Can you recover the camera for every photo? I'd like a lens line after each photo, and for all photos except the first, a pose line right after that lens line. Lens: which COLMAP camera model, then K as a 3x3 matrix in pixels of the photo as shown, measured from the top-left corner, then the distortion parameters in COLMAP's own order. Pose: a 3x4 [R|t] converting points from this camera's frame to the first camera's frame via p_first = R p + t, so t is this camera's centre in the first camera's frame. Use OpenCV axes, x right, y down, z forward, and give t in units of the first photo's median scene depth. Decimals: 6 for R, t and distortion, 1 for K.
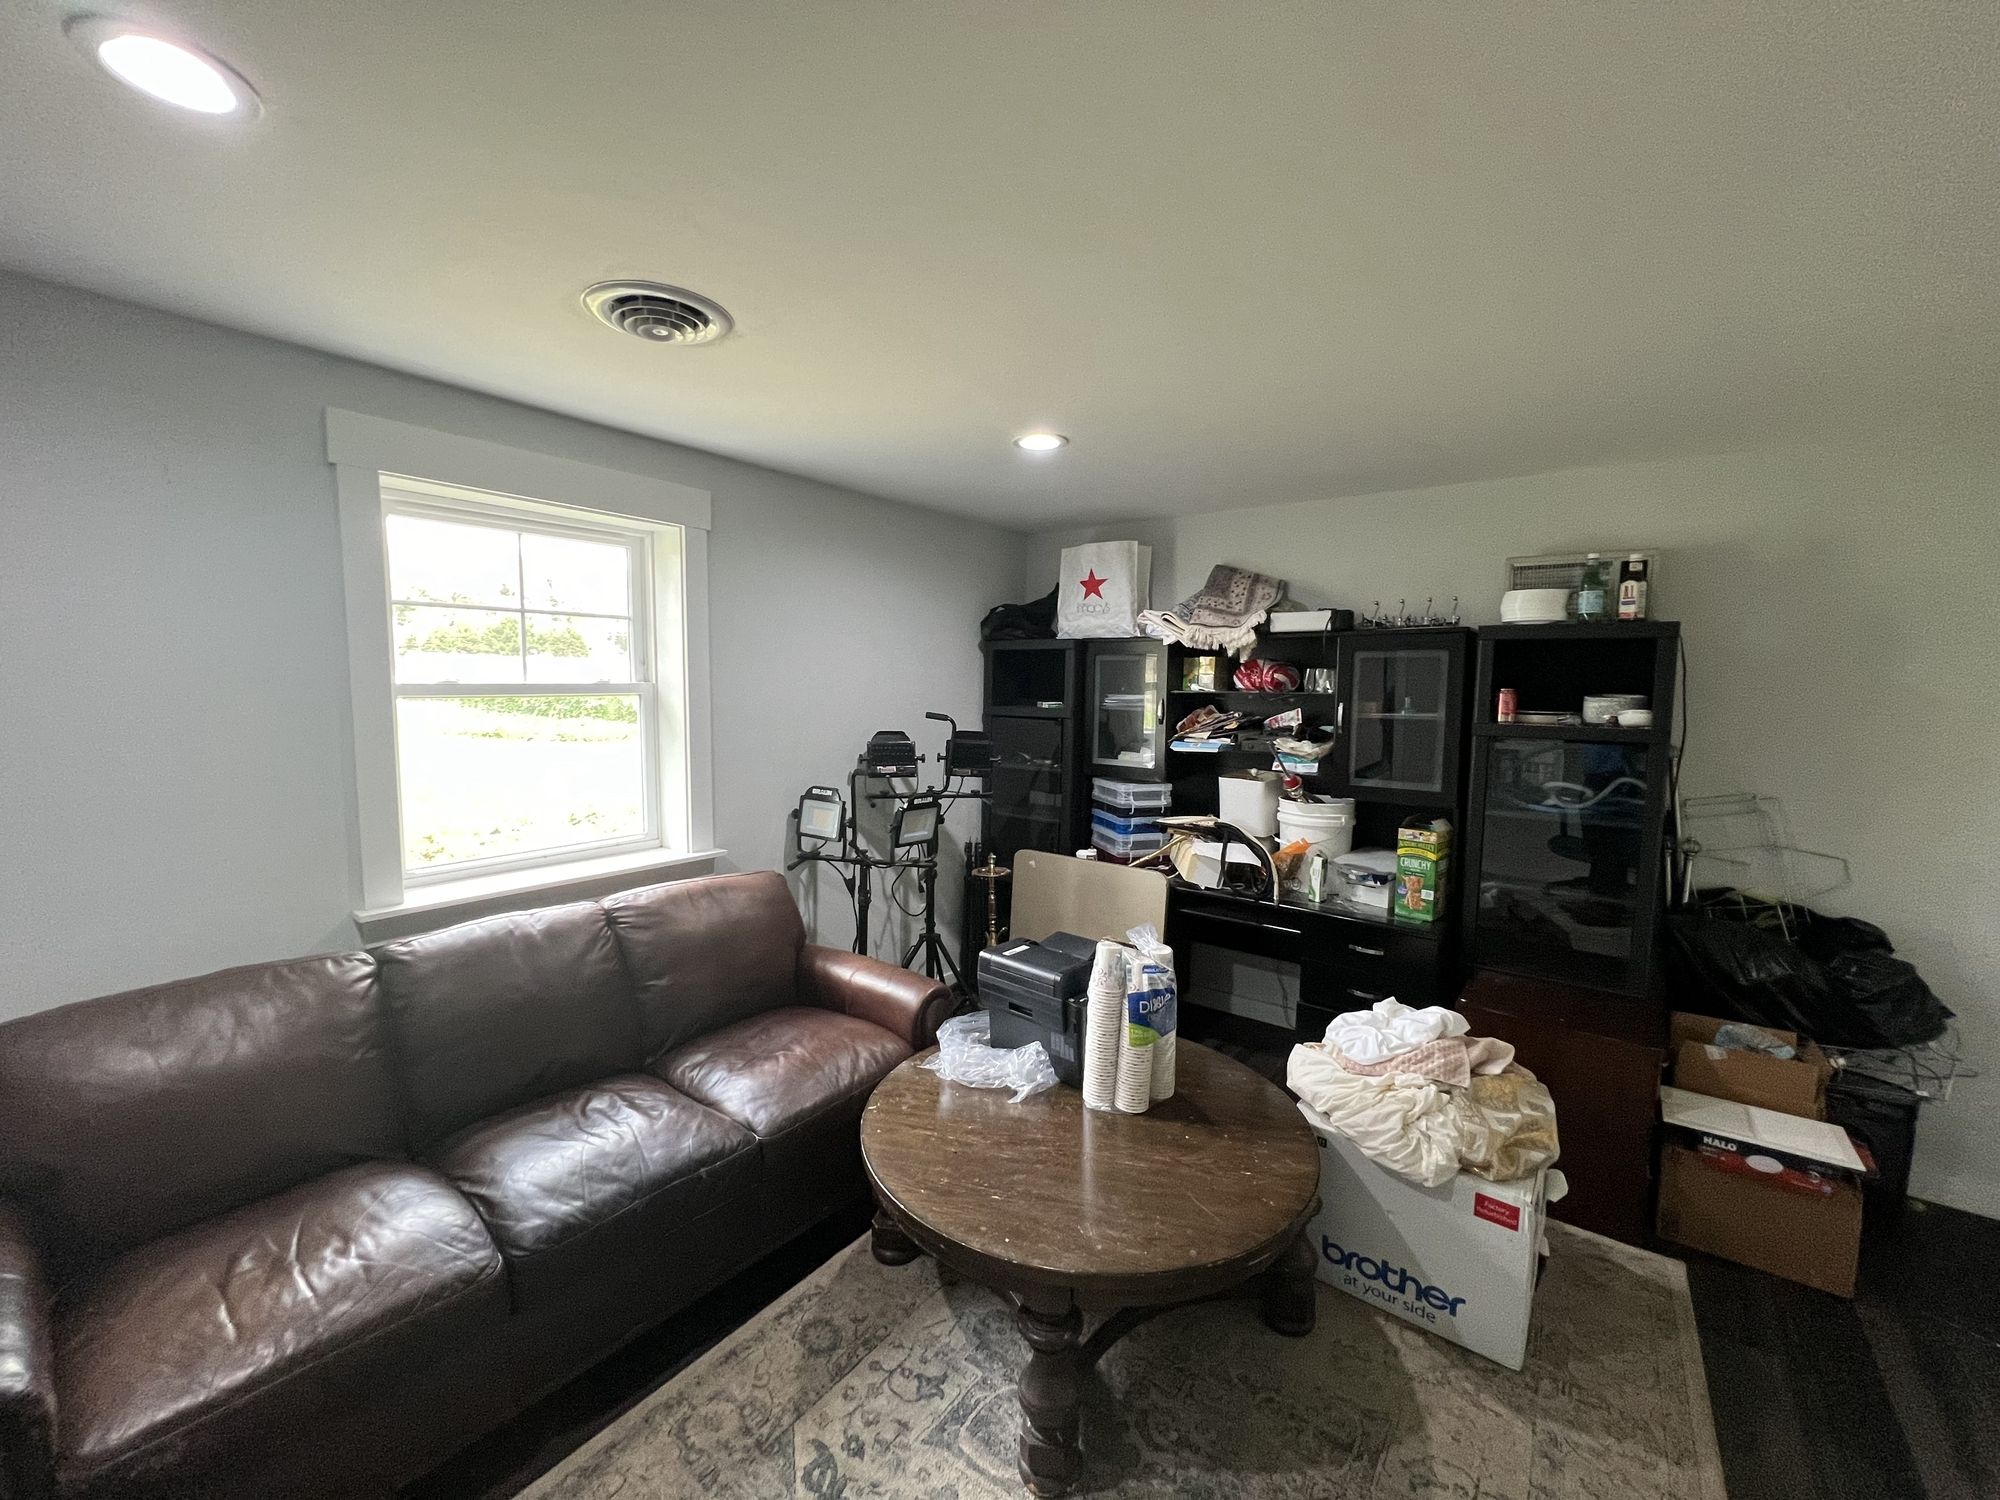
lens RADIAL K [[804.9, 0, 998.4], [0, 804.9, 745.7], [0, 0, 1]] dist [-0.000621, 0.000035]
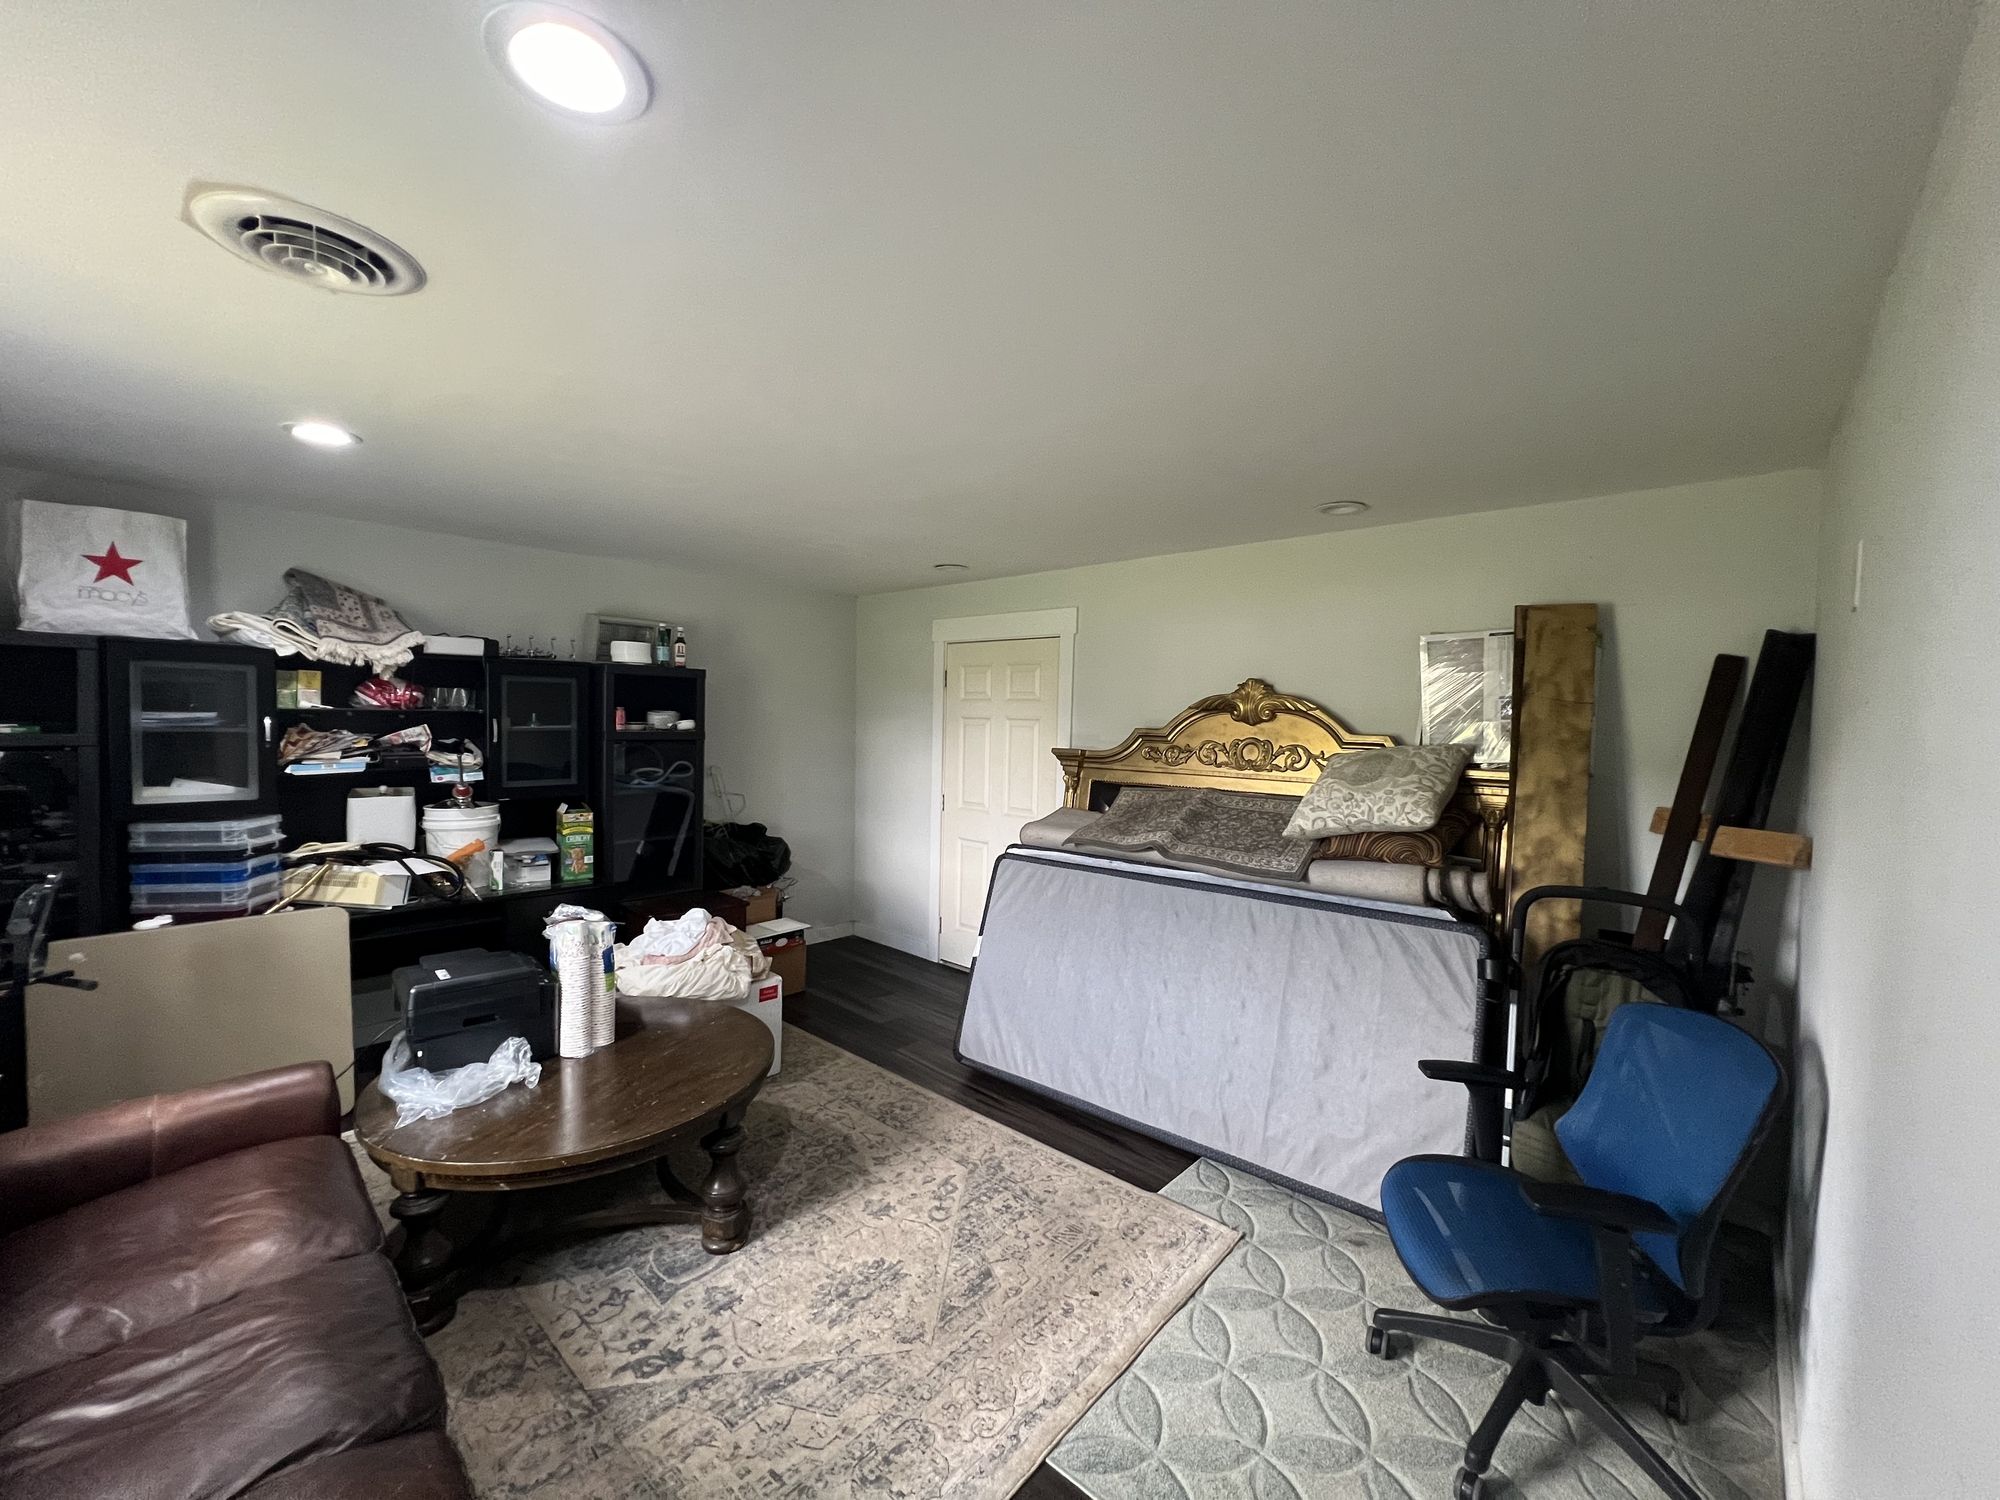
lens RADIAL K [[804.9, 0, 998.4], [0, 804.9, 745.7], [0, 0, 1]] dist [-0.000621, 0.000035]
pose [[0.091360, -0.050248, 0.994549, -0.680867], [0.058460, 0.997274, 0.045015, -0.023978], [-0.994100, 0.054029, 0.094049, 0.161896]]
